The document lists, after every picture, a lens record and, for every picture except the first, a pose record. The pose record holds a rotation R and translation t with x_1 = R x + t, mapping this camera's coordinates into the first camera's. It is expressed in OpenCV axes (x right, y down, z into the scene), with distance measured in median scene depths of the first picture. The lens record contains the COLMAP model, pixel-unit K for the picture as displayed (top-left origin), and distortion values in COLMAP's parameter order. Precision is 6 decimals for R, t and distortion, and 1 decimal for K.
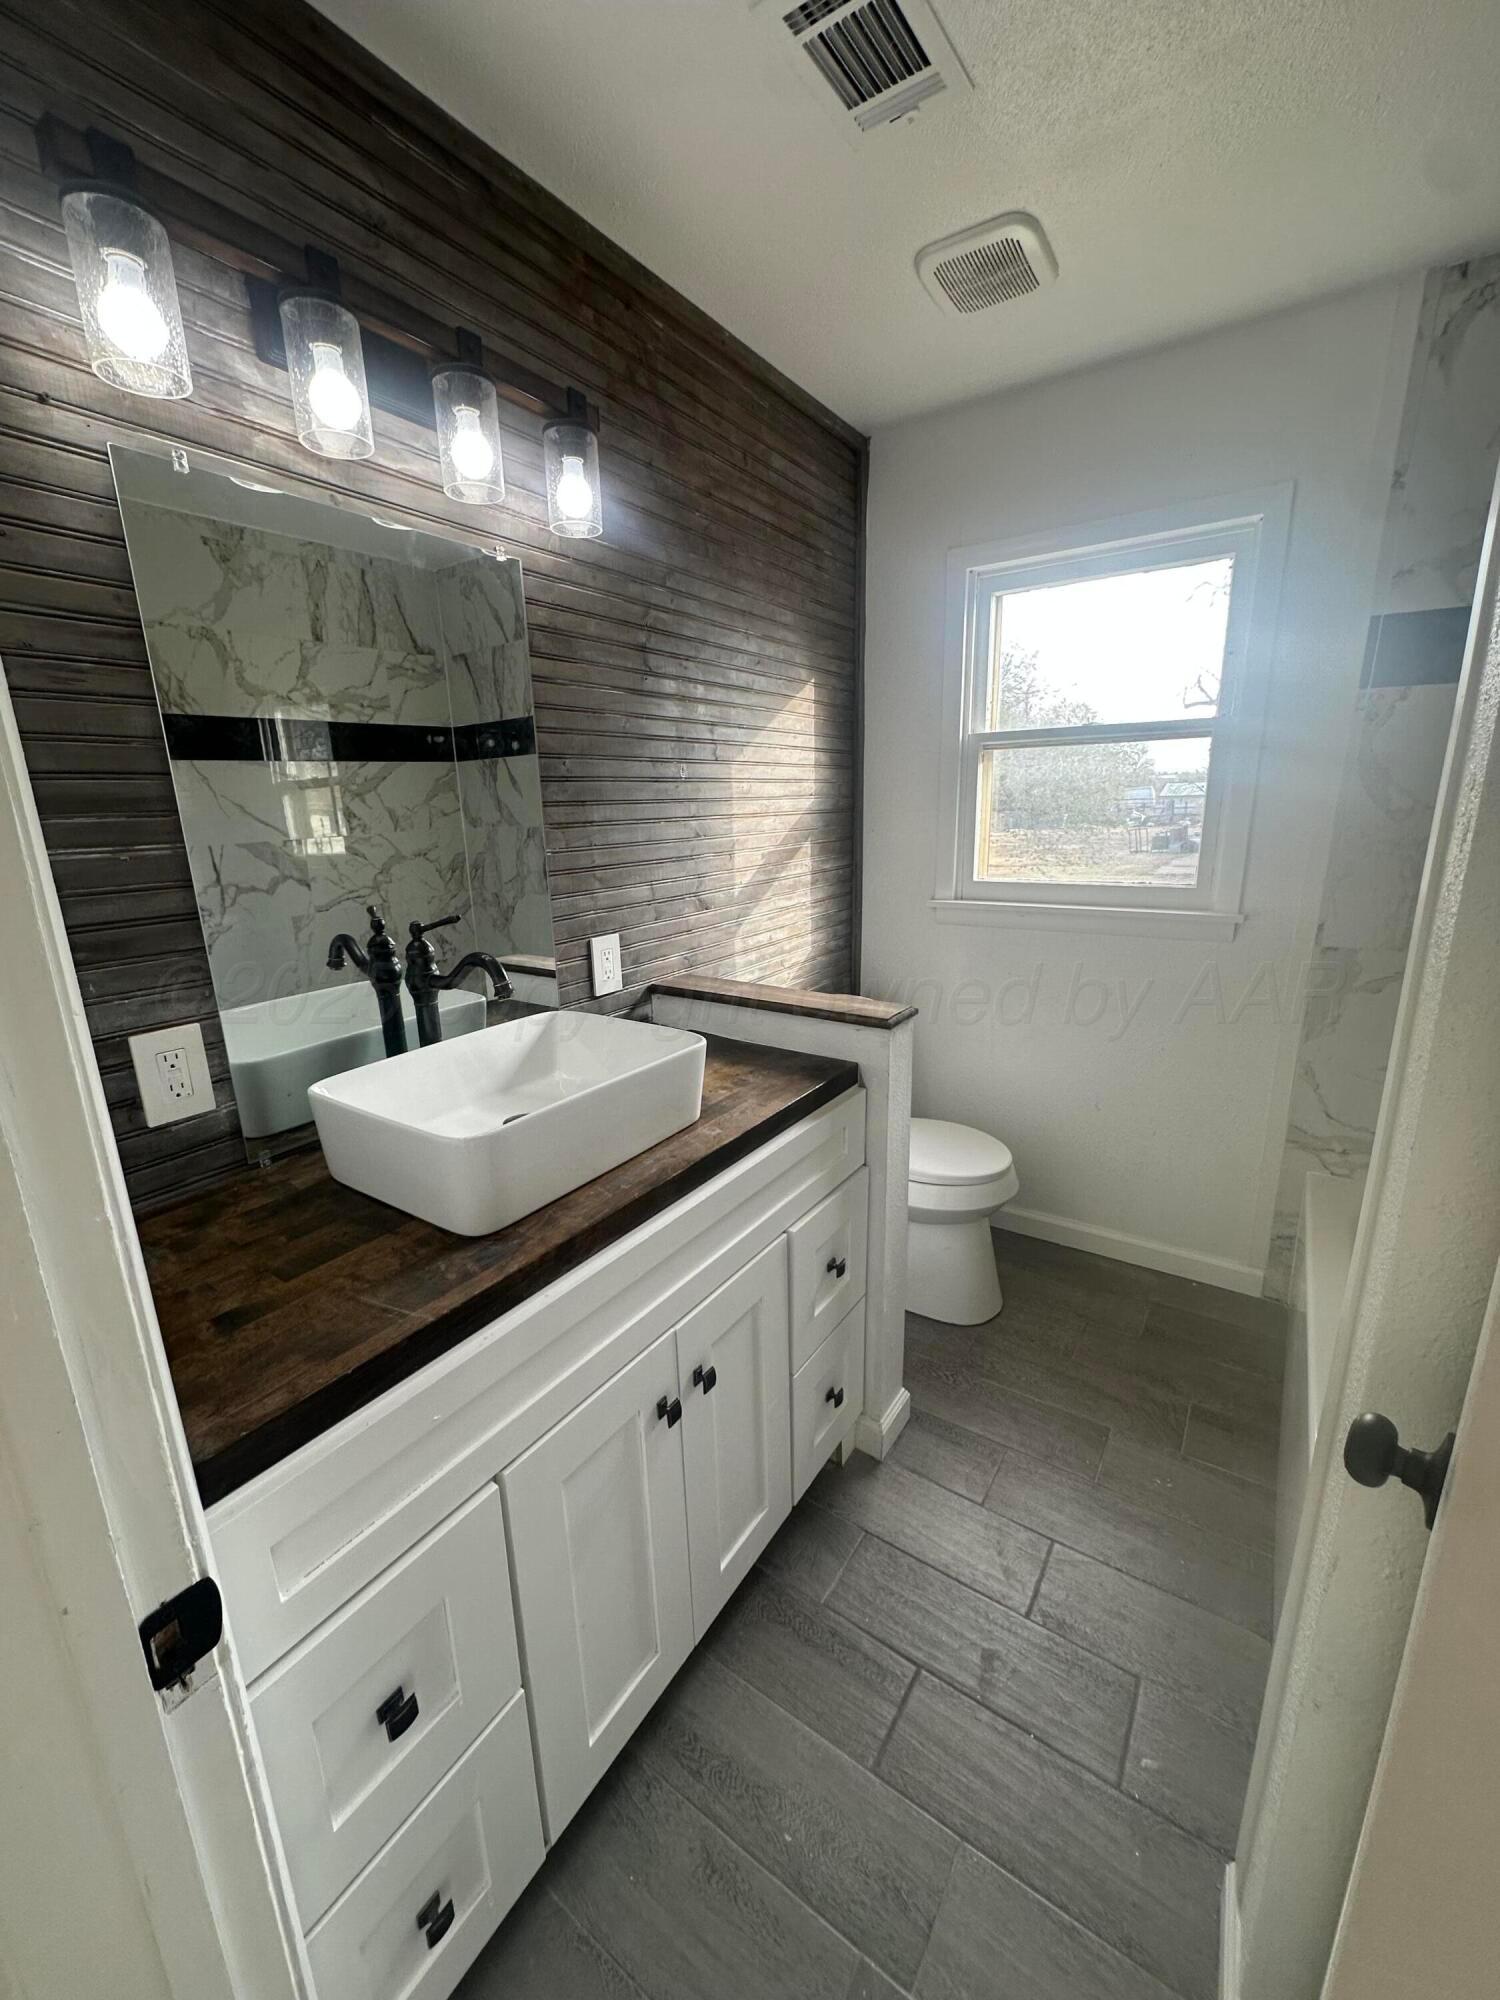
lens RADIAL K [[796.3, 0, 756.8], [0, 796.3, 1003.8], [0, 0, 1]] dist [0.004426, -0.000135]
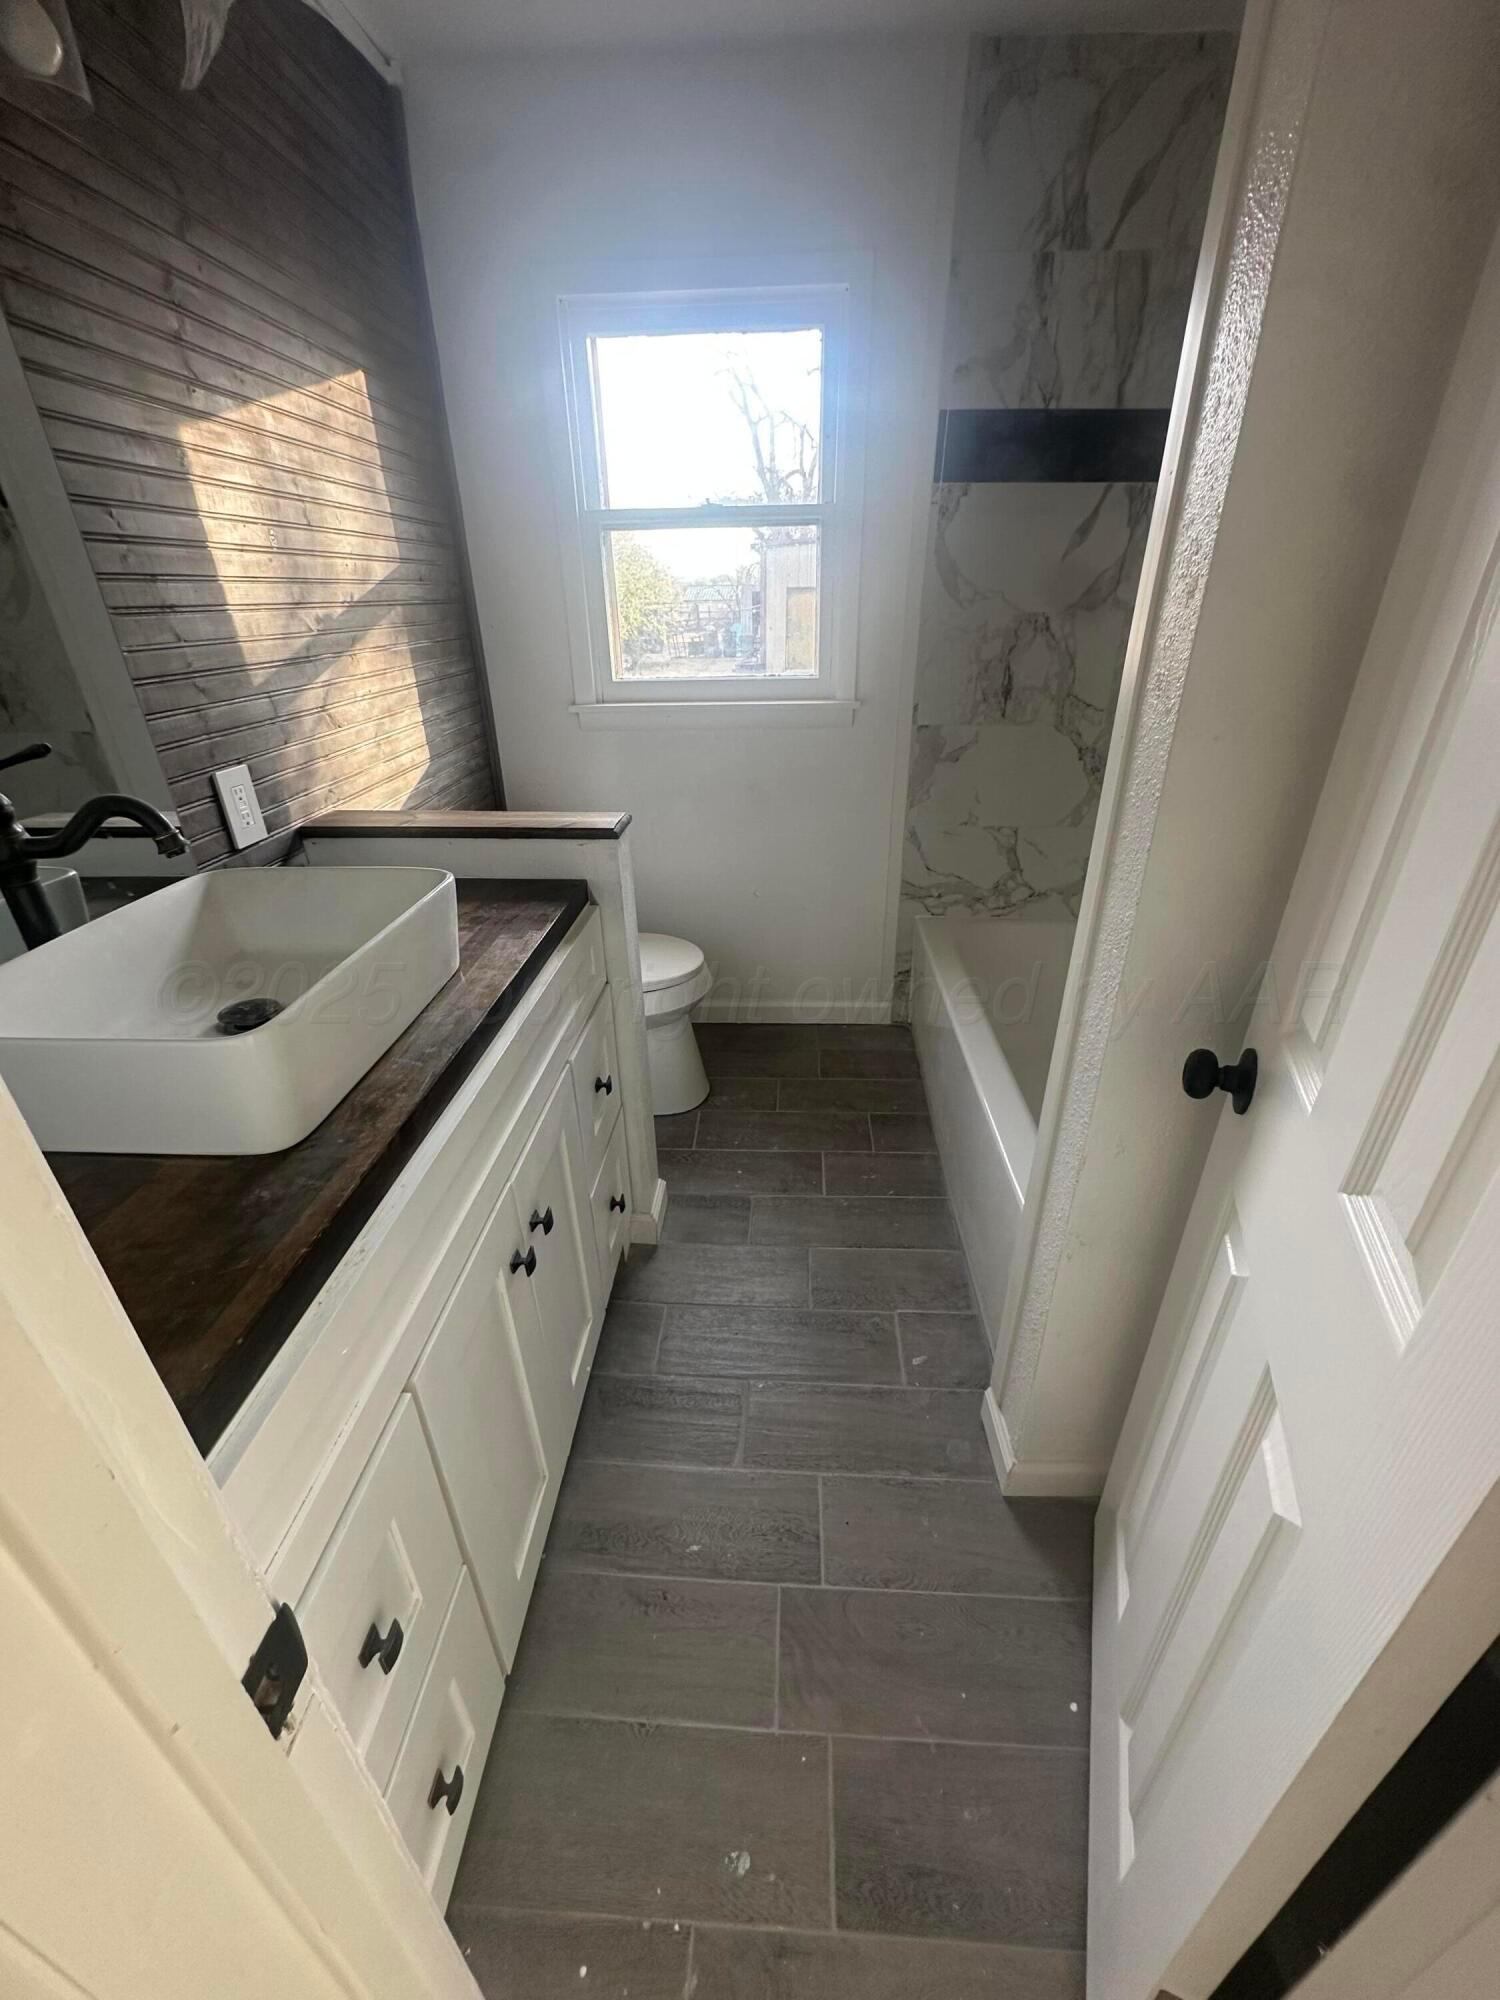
lens RADIAL K [[793.1, 0, 750.0], [0, 793.1, 1000.0], [0, 0, 1]] dist [0.001994, -0.000387]
pose [[0.861593, -0.224457, 0.455277, -0.148566], [0.123272, 0.962593, 0.241284, 0.006631], [-0.492404, -0.151766, 0.857033, 0.059452]]
